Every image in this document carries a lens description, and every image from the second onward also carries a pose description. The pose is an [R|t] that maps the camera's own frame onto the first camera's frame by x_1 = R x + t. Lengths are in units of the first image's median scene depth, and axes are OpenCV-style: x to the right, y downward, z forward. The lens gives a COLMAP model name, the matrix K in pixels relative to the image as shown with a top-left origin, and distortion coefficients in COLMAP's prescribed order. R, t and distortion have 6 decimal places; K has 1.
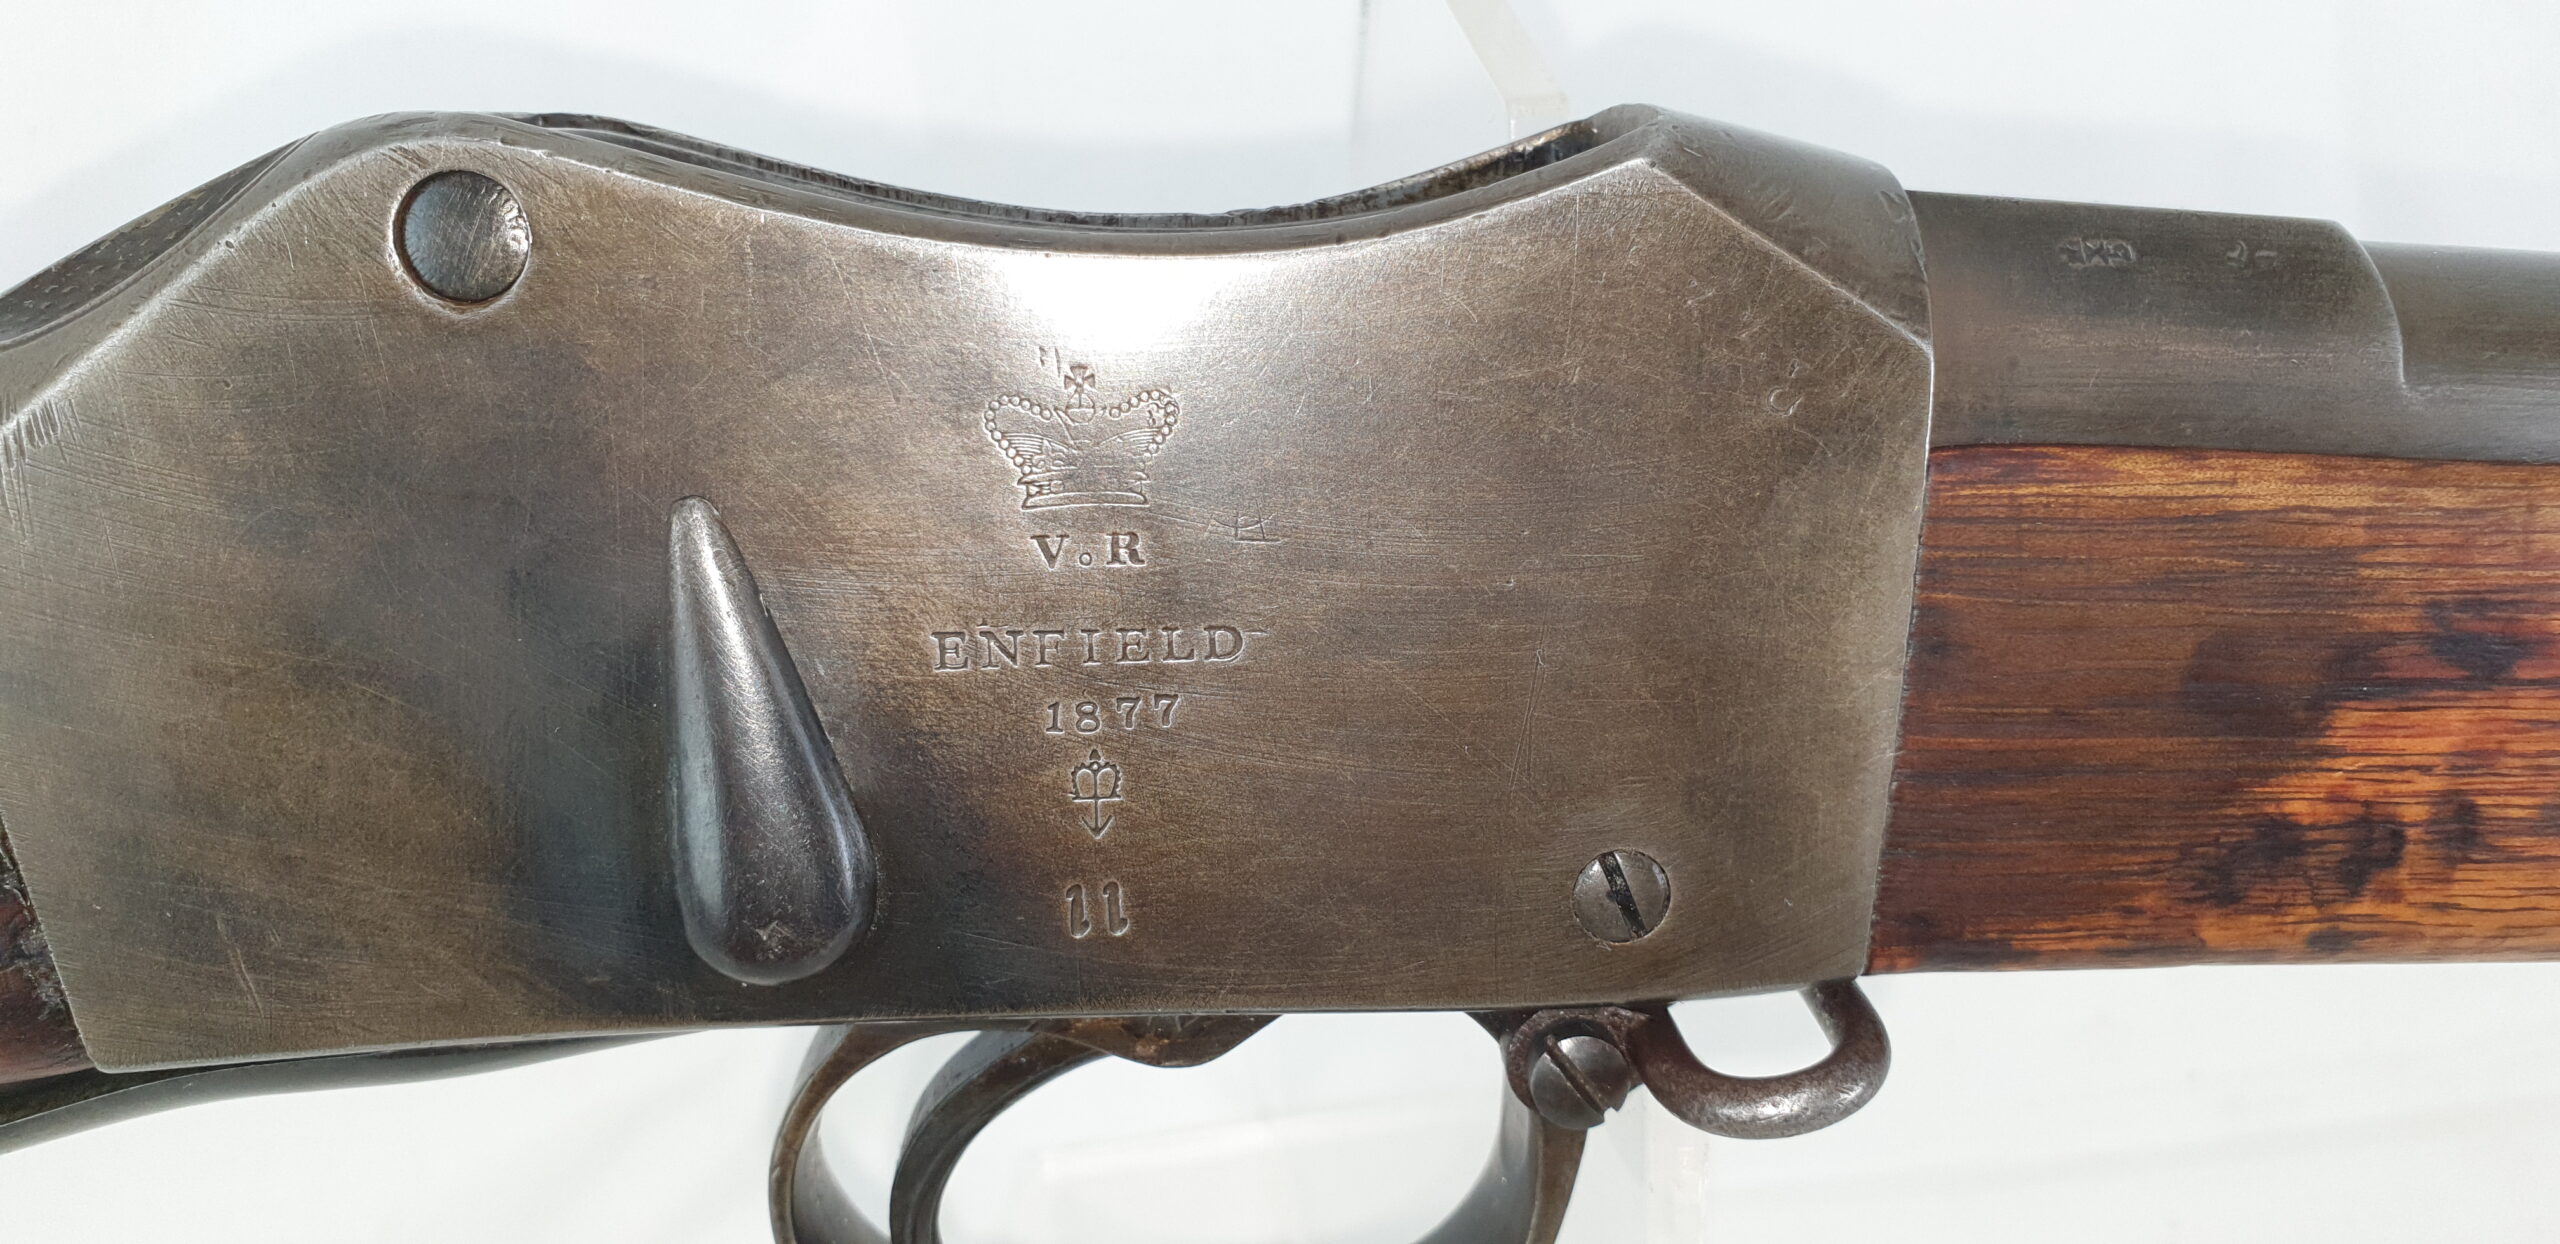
lens RADIAL K [[1914.5, 0, 1278.5], [0, 1914.5, 586.3], [0, 0, 1]] dist [-0.098380, 0.105191]
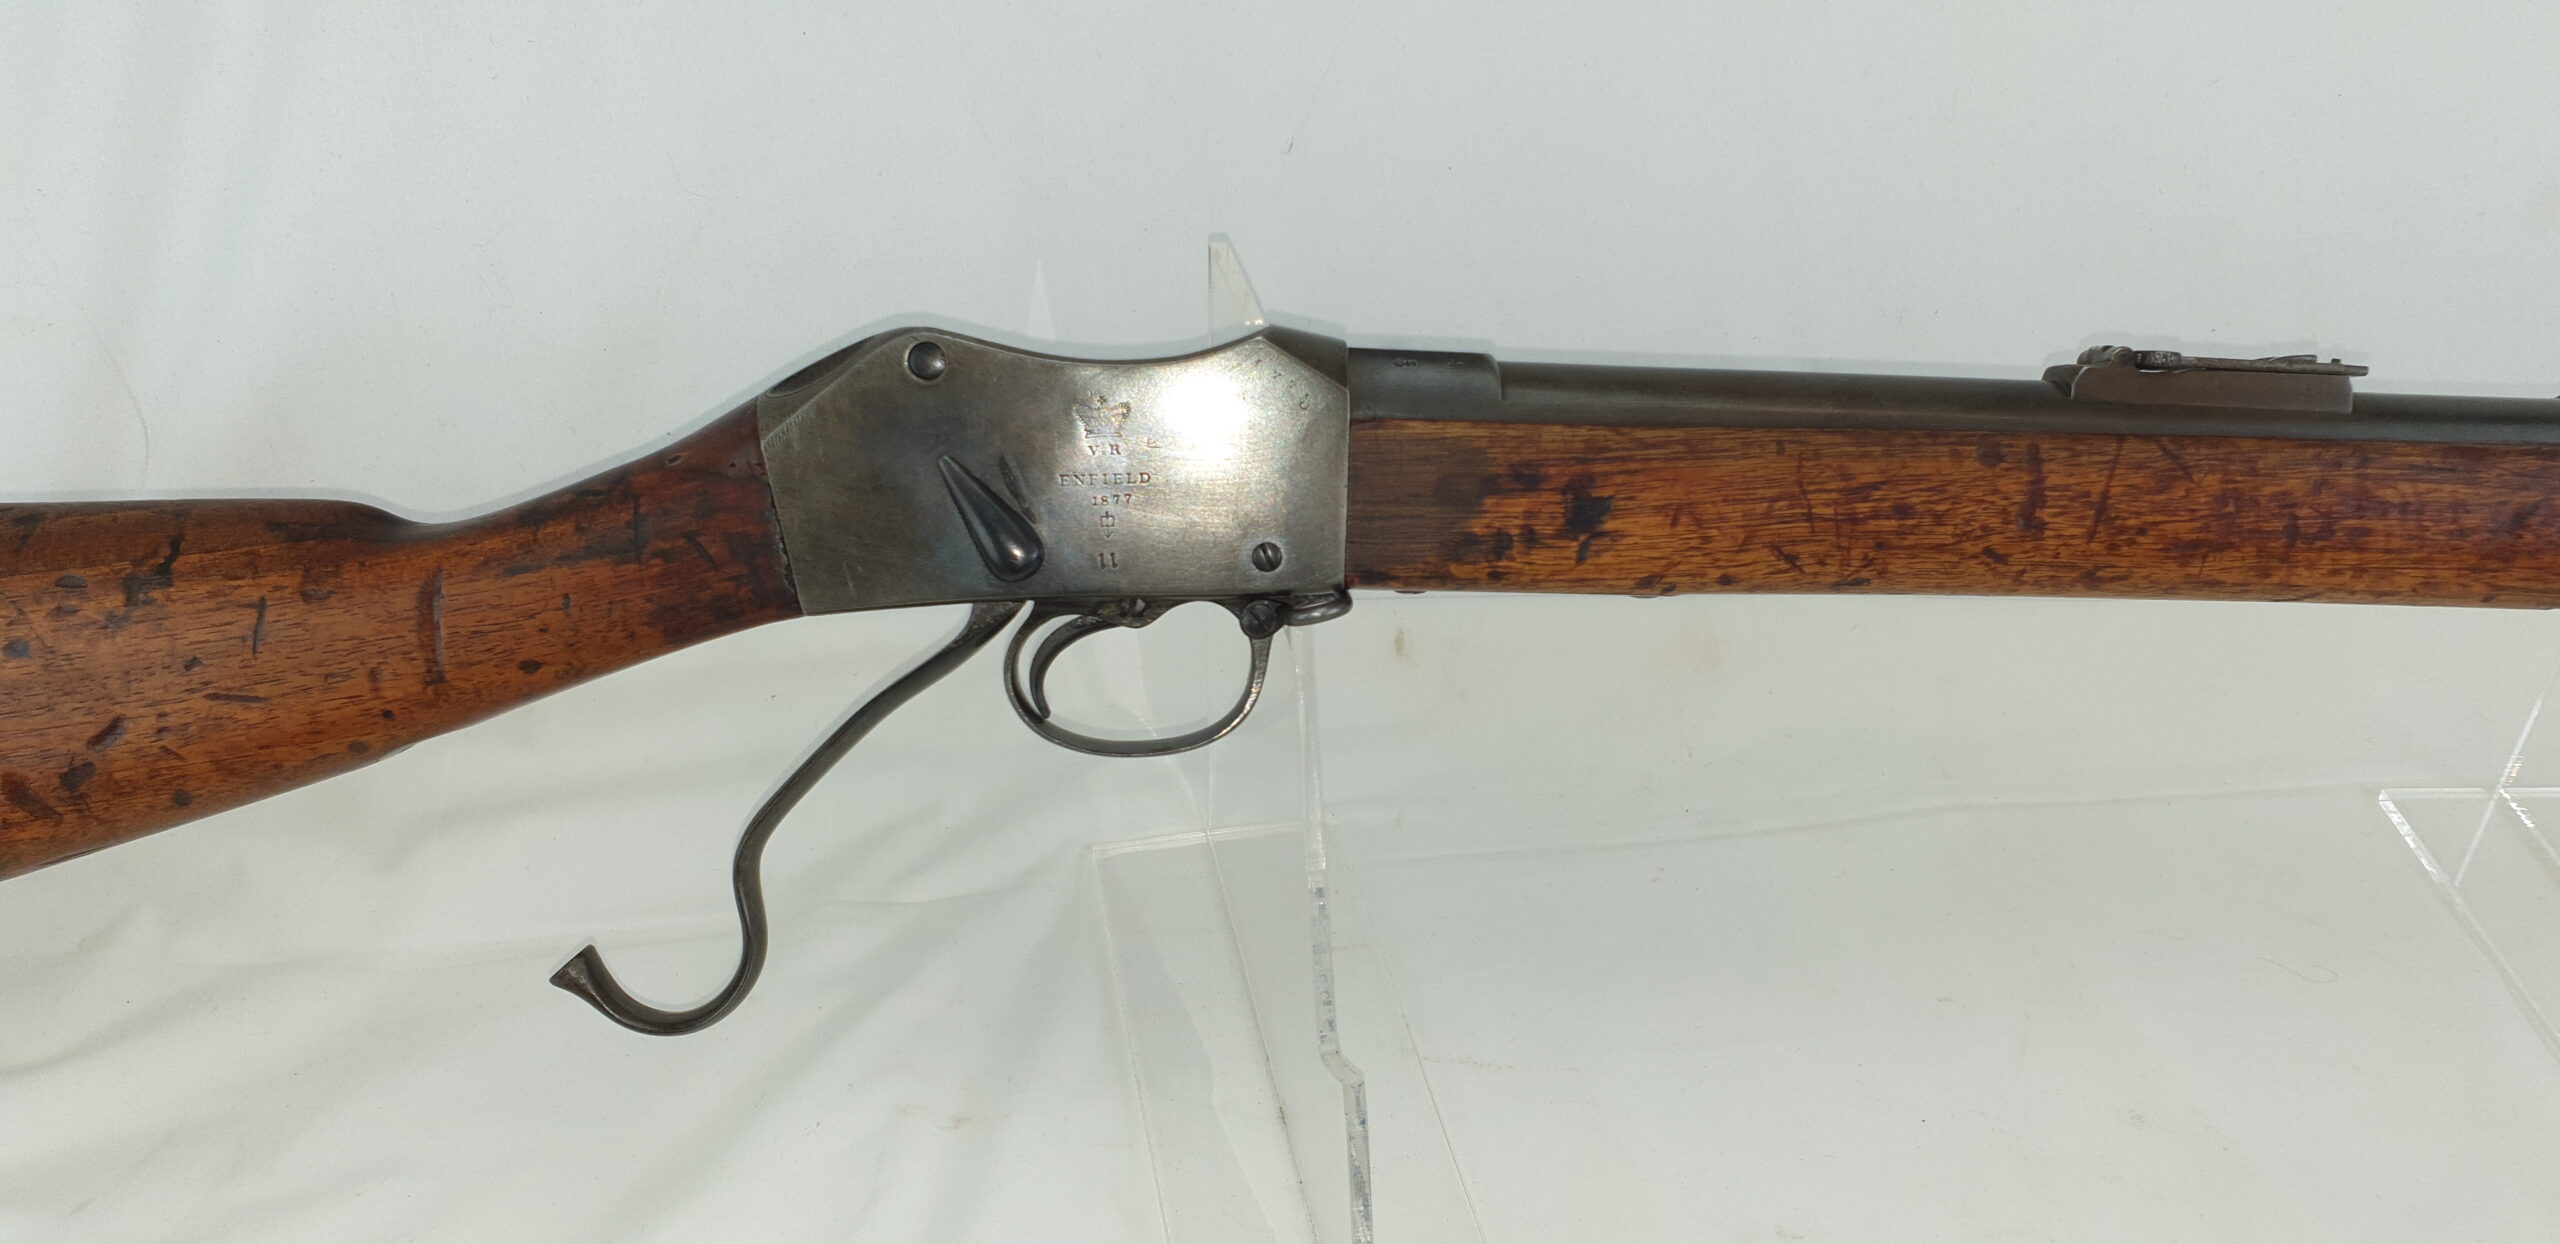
lens RADIAL K [[2048.5, 0, 1280.0], [0, 2048.5, 622.0], [0, 0, 1]] dist [0.075141, -0.175107]
pose [[0.999486, -0.014087, -0.028798, 0.314344], [0.011442, 0.995874, -0.090028, 0.597402], [0.029948, 0.089652, 0.995523, -2.531708]]
